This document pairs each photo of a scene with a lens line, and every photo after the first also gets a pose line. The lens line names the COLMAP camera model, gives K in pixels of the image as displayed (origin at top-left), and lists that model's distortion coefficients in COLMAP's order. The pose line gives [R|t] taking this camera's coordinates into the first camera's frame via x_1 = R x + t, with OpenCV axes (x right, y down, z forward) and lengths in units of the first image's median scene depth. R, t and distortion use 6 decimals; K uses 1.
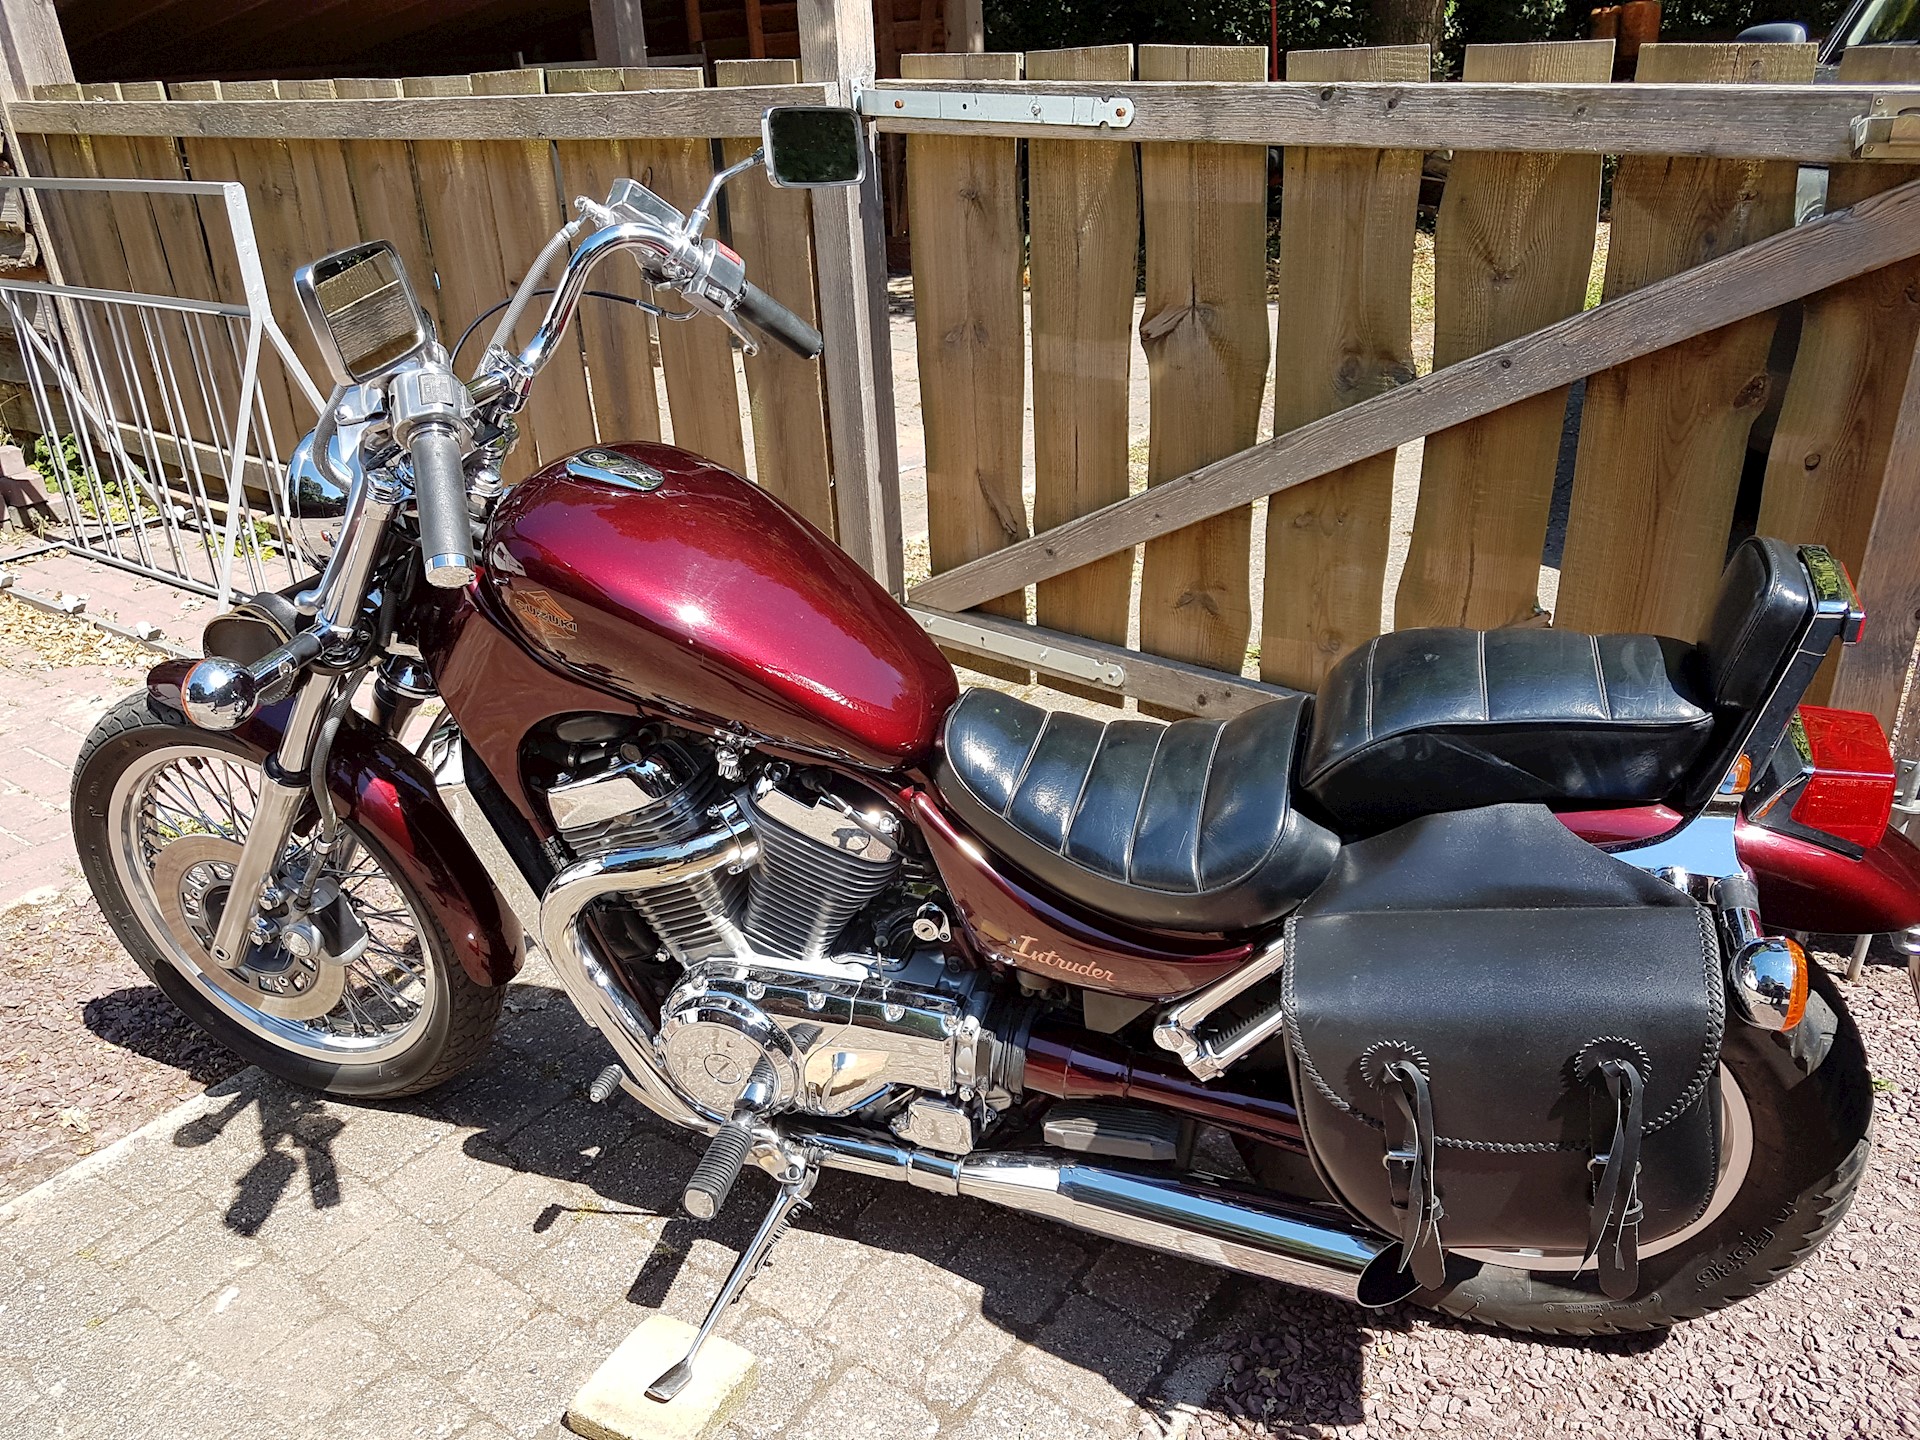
lens RADIAL K [[1516.2, 0, 945.5], [0, 1516.2, 759.8], [0, 0, 1]] dist [0.090374, -0.113267]
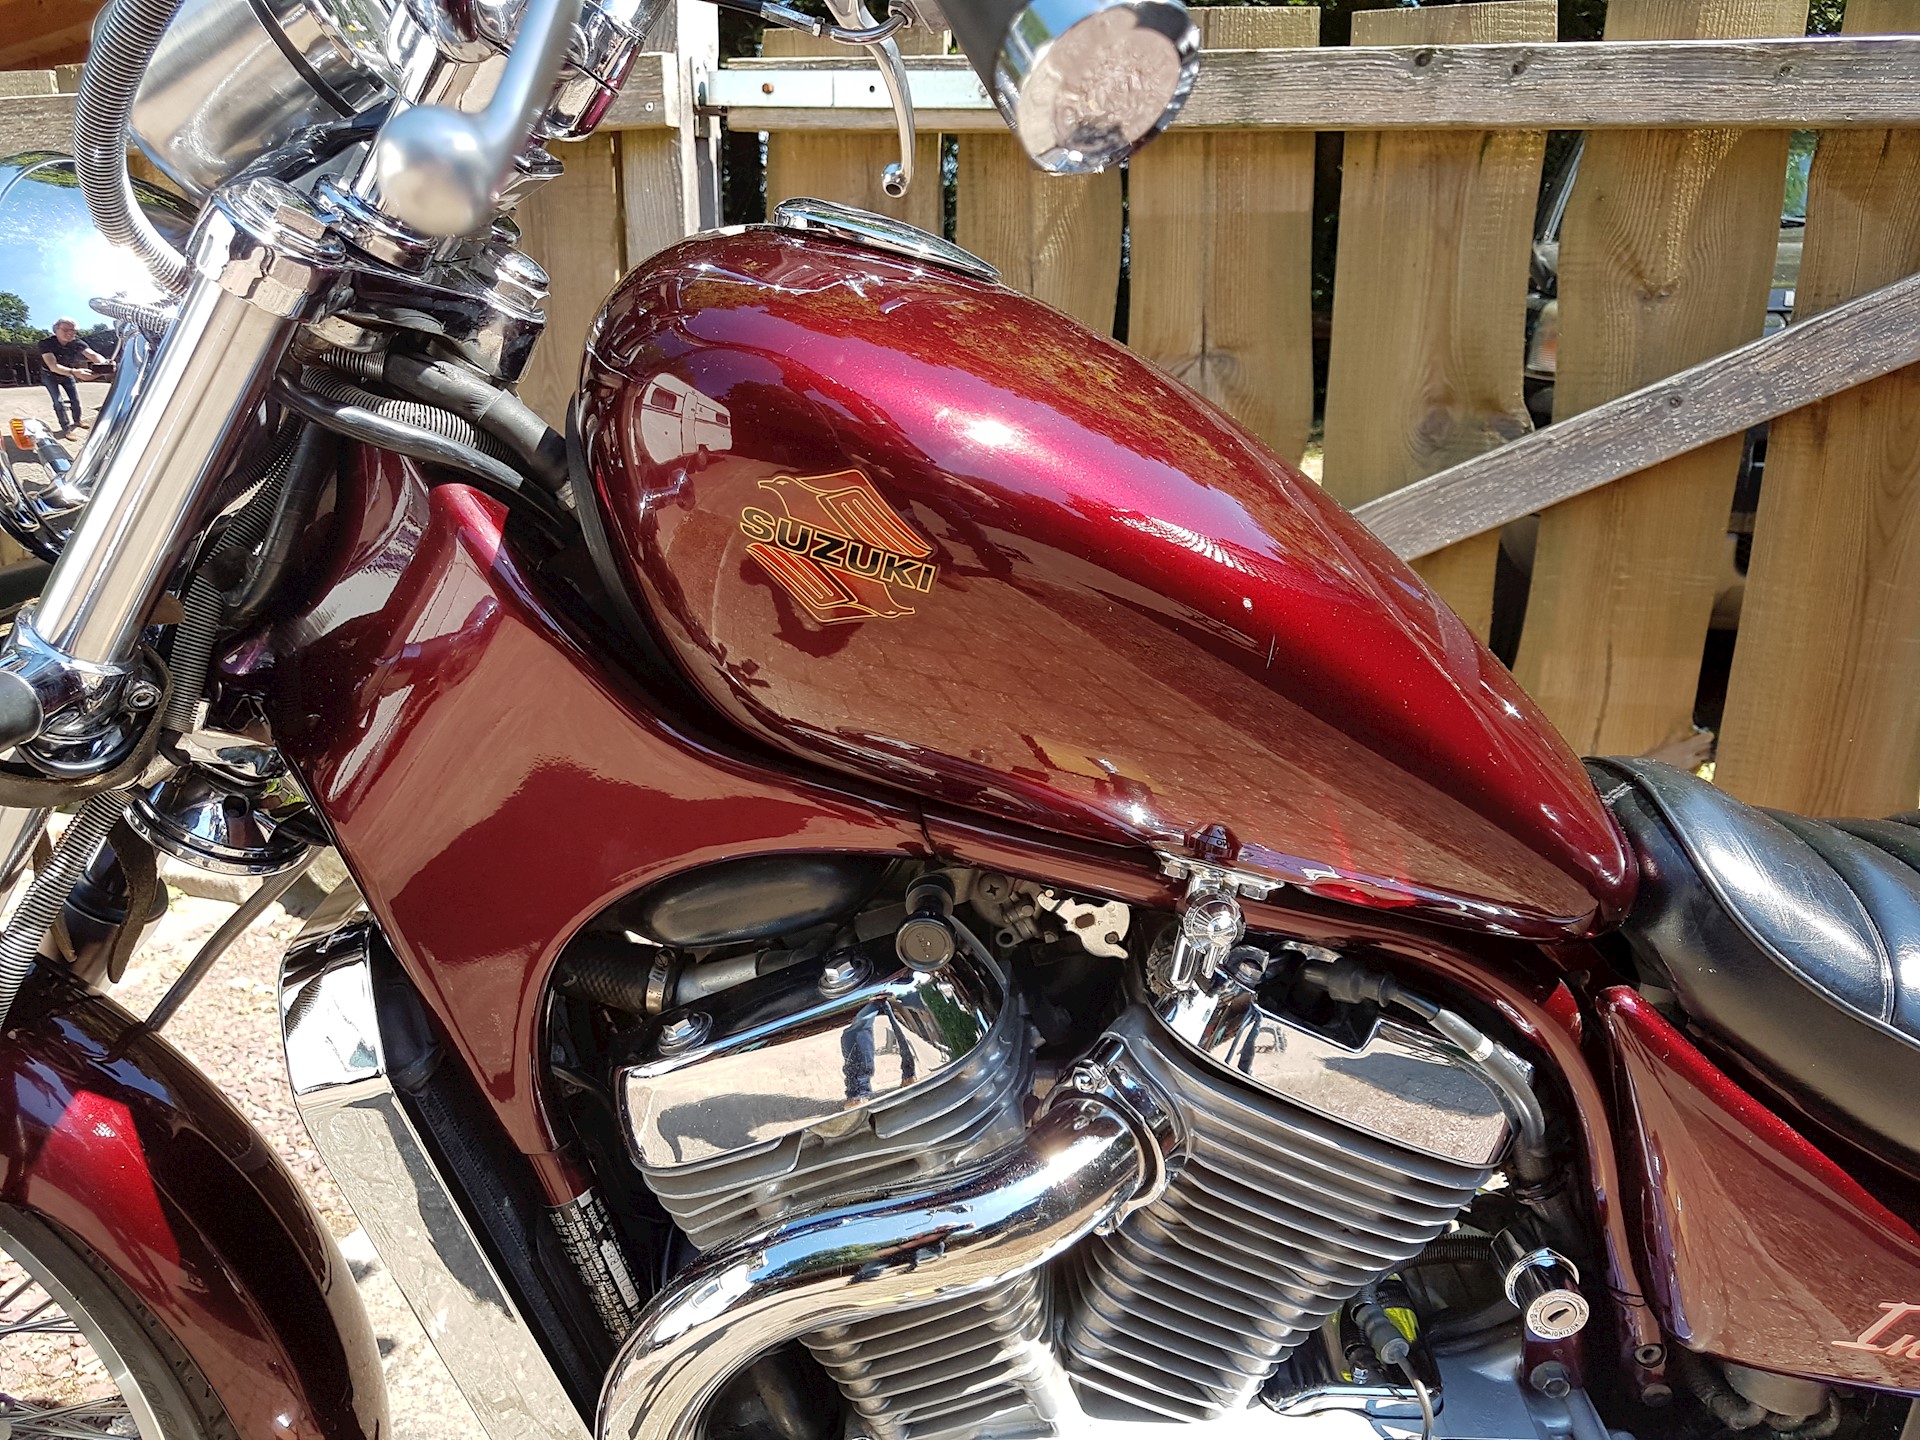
lens RADIAL K [[1516.2, 0, 961.6], [0, 1516.2, 739.2], [0, 0, 1]] dist [0.090374, -0.113267]
pose [[0.946862, -0.029118, 0.320319, -0.221796], [0.087550, 0.981623, -0.169565, 0.006430], [-0.309495, 0.188598, 0.932011, 0.426276]]
